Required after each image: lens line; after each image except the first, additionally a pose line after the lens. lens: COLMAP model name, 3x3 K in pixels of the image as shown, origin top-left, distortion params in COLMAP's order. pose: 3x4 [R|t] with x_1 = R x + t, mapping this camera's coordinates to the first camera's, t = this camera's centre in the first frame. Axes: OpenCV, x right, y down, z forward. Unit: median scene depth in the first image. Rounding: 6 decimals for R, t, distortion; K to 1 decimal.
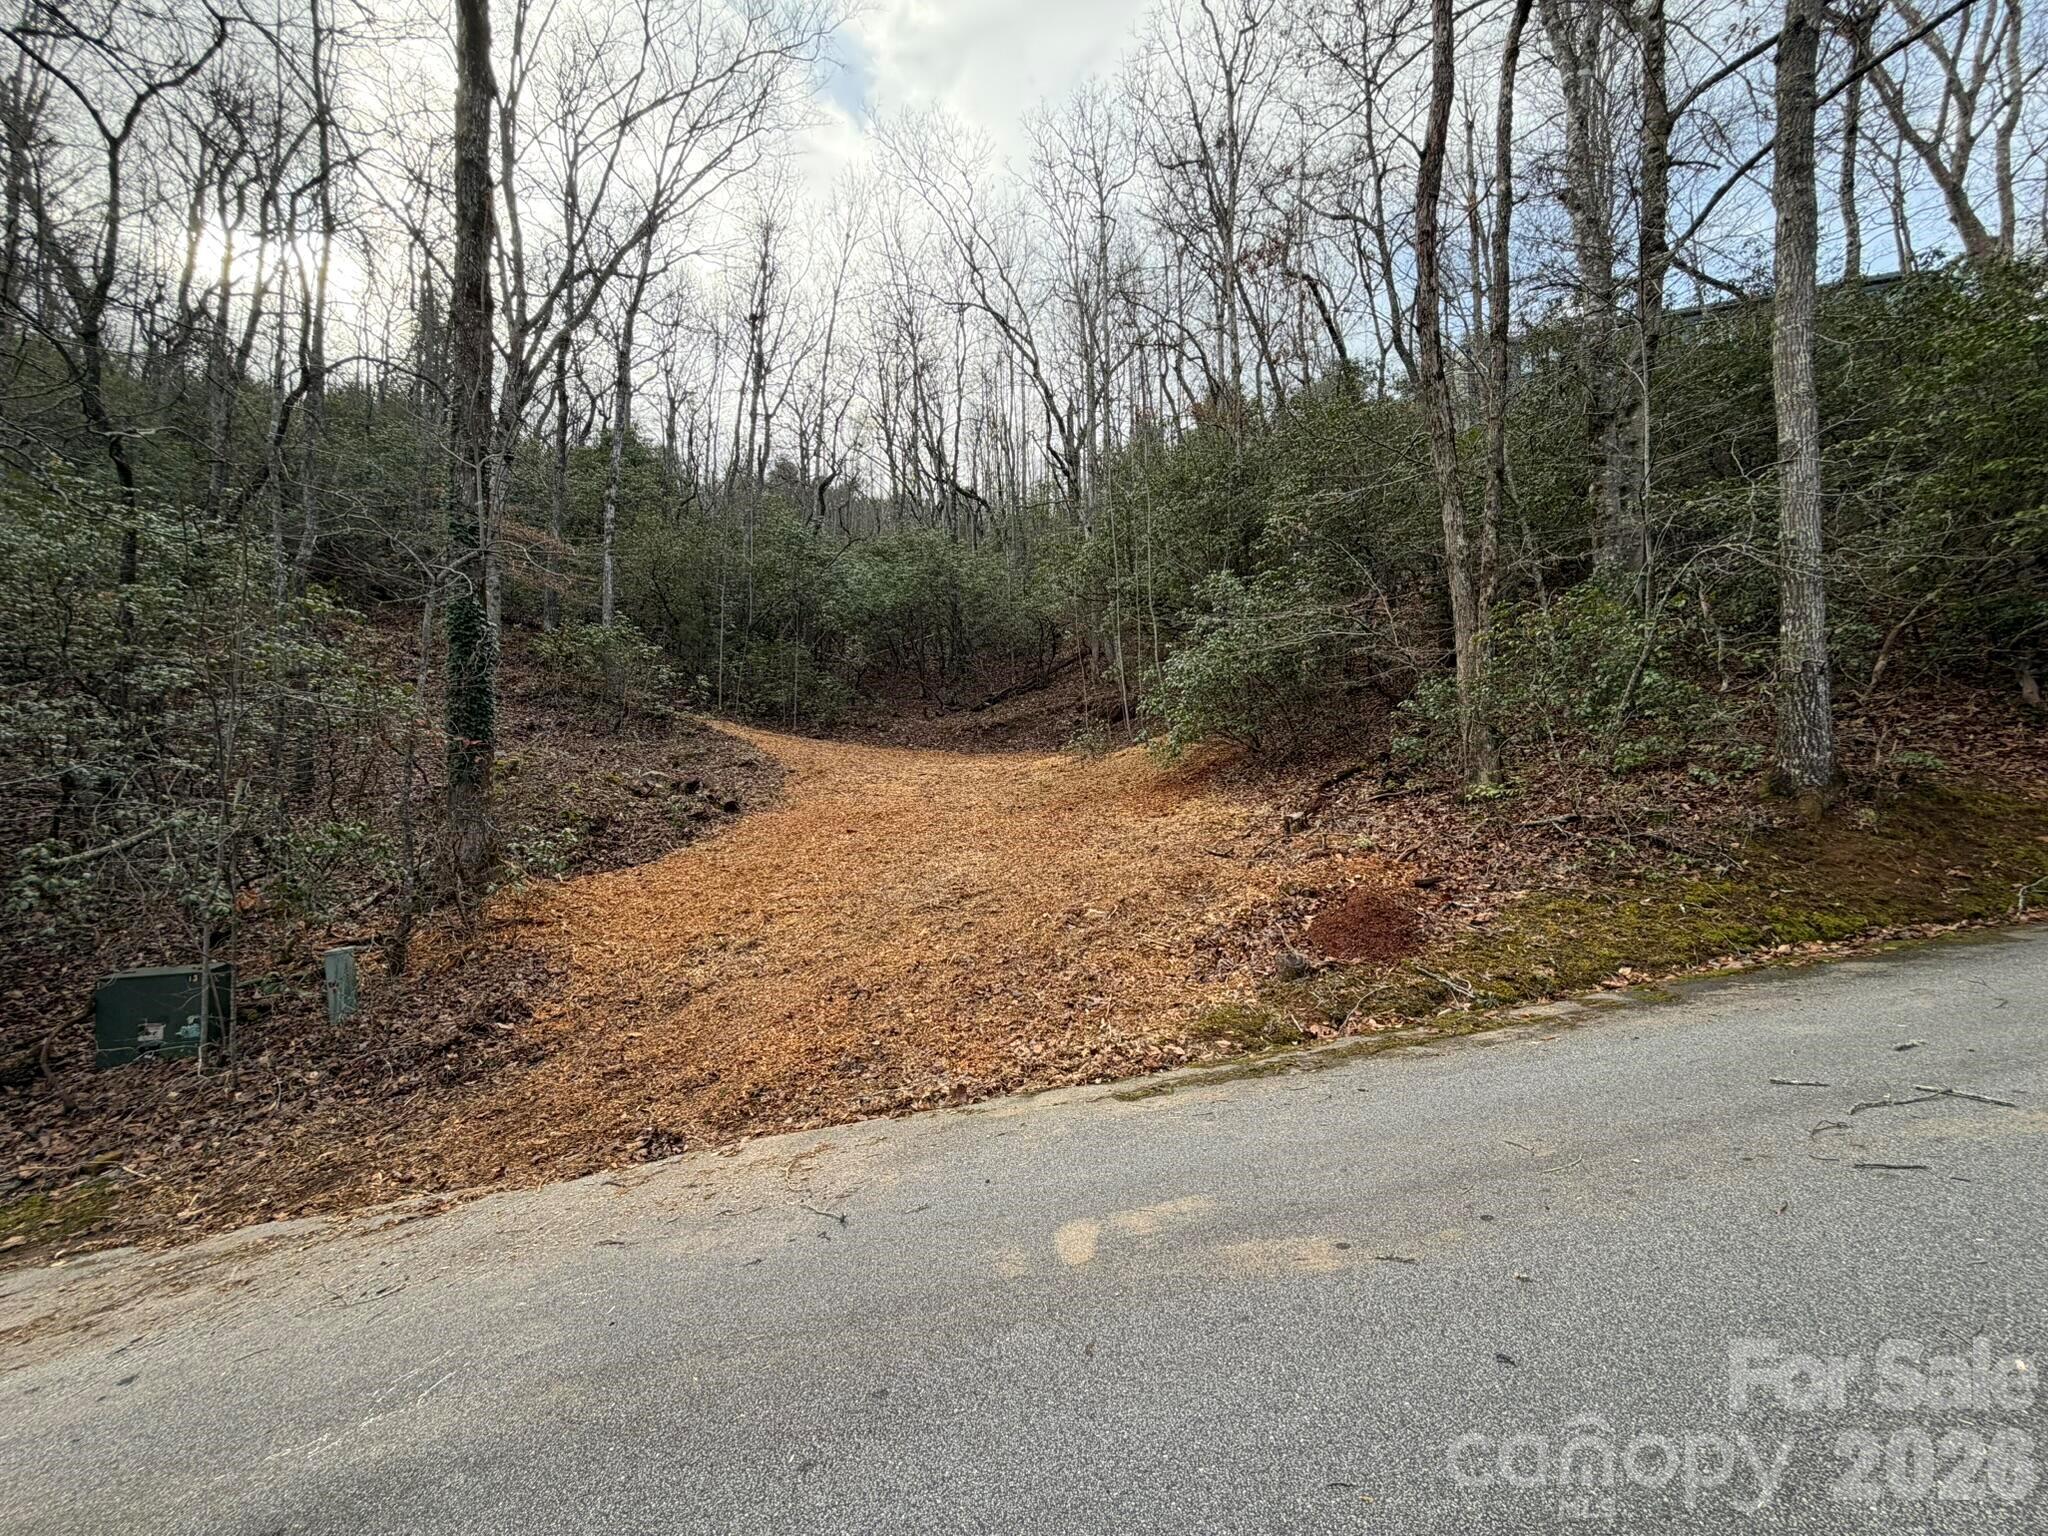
lens RADIAL K [[812.0, 0, 1021.9], [0, 812.0, 764.2], [0, 0, 1]] dist [-0.000372, 0.000176]
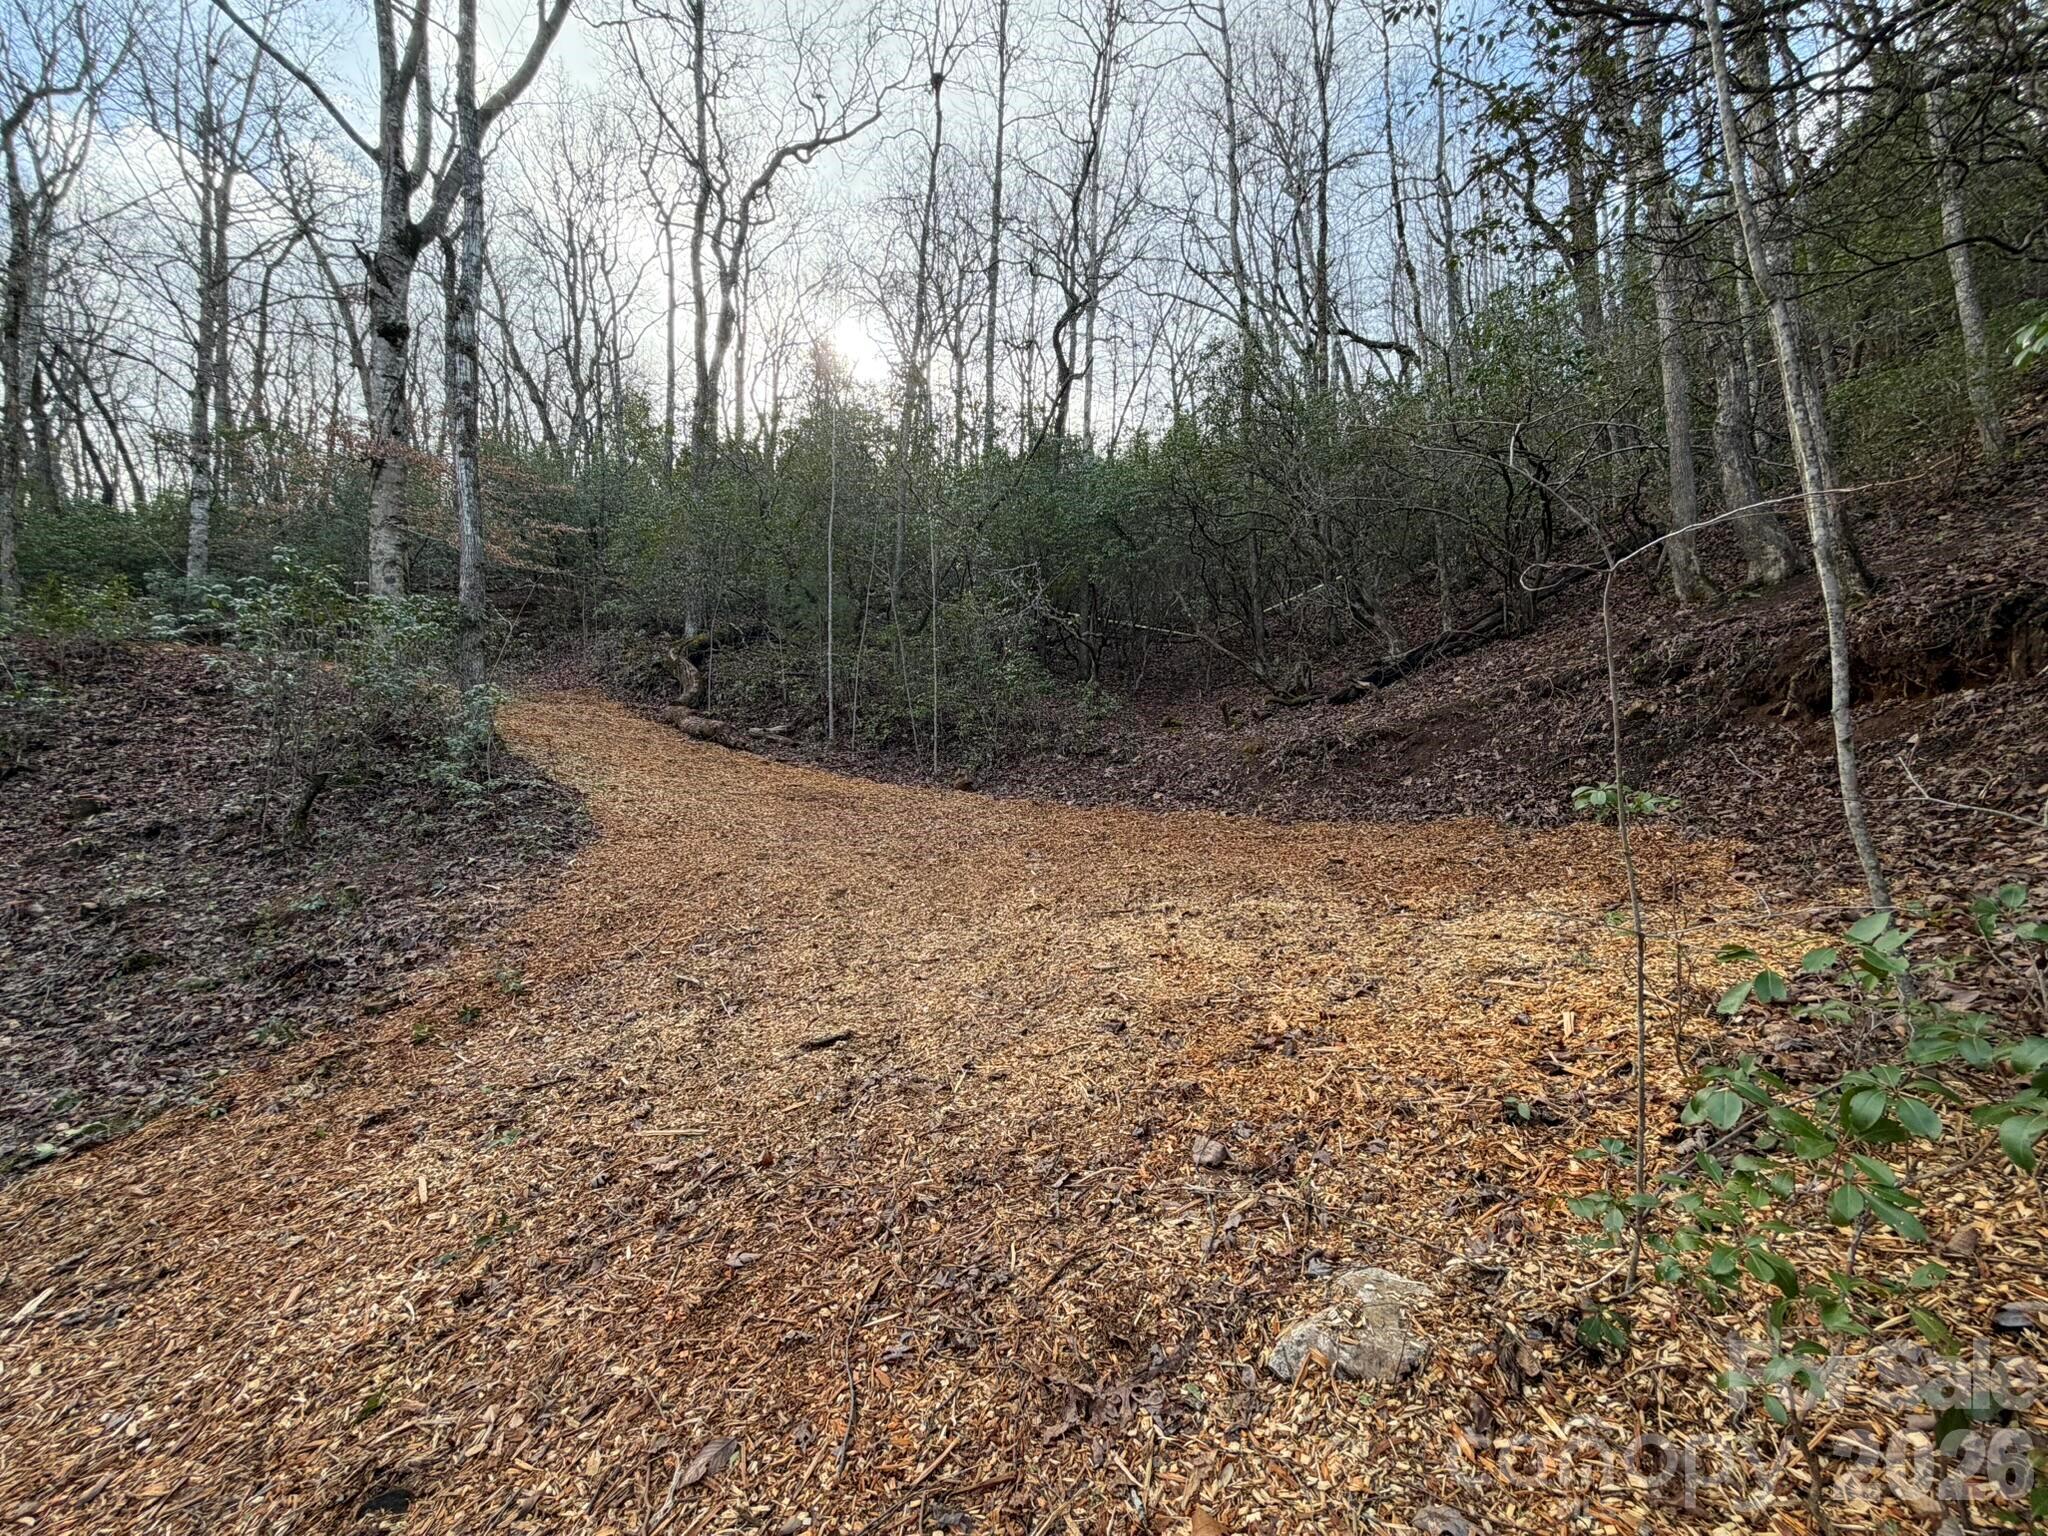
lens RADIAL K [[812.0, 0, 1008.1], [0, 812.0, 766.5], [0, 0, 1]] dist [-0.000372, 0.000176]
pose [[0.840527, -0.035995, -0.540572, 0.090003], [0.041528, 0.999135, -0.001958, -0.117350], [0.540175, -0.020803, 0.841295, 1.648481]]
